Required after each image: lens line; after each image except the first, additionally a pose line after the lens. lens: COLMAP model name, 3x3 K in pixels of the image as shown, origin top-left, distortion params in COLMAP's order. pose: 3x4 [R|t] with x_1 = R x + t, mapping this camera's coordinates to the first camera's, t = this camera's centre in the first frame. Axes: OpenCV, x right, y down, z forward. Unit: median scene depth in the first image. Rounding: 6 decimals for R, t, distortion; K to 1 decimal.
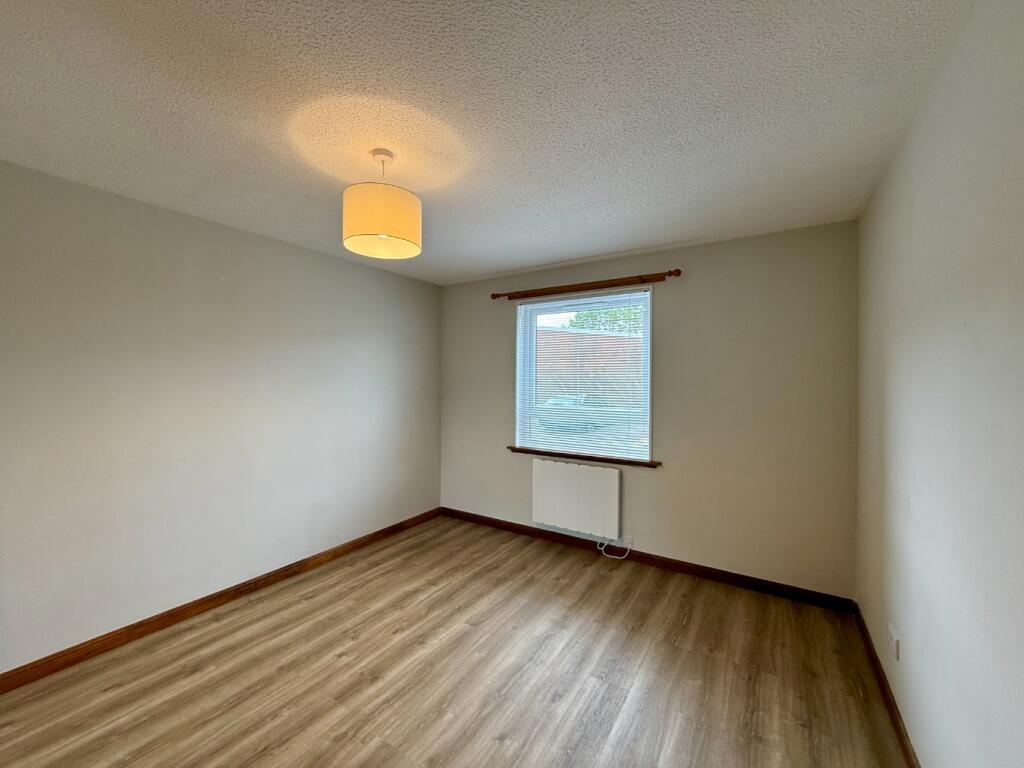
lens RADIAL K [[408.3, 0, 512.0], [0, 408.3, 384.0], [0, 0, 1]] dist [-0.002783, -0.000314]
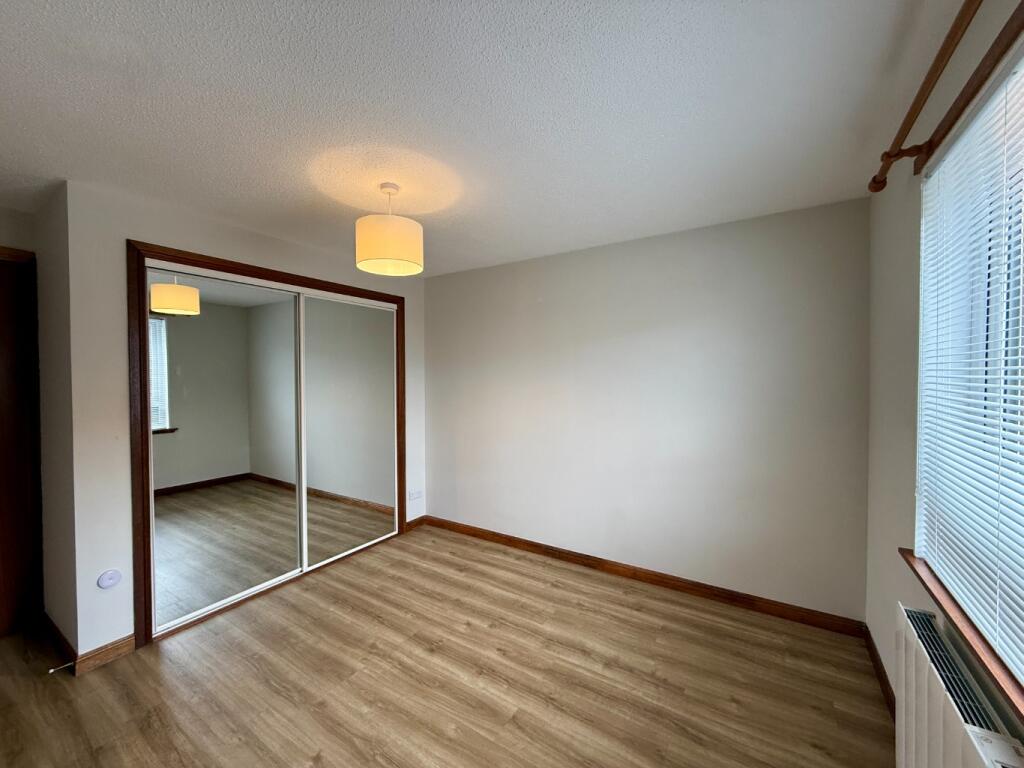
lens RADIAL K [[408.3, 0, 512.0], [0, 408.3, 384.0], [0, 0, 1]] dist [-0.002783, -0.000314]
pose [[-0.006328, 0.014646, -0.999873, 0.612689], [-0.006180, 0.999873, 0.014685, -0.017048], [0.999961, 0.006272, -0.006237, 0.979429]]
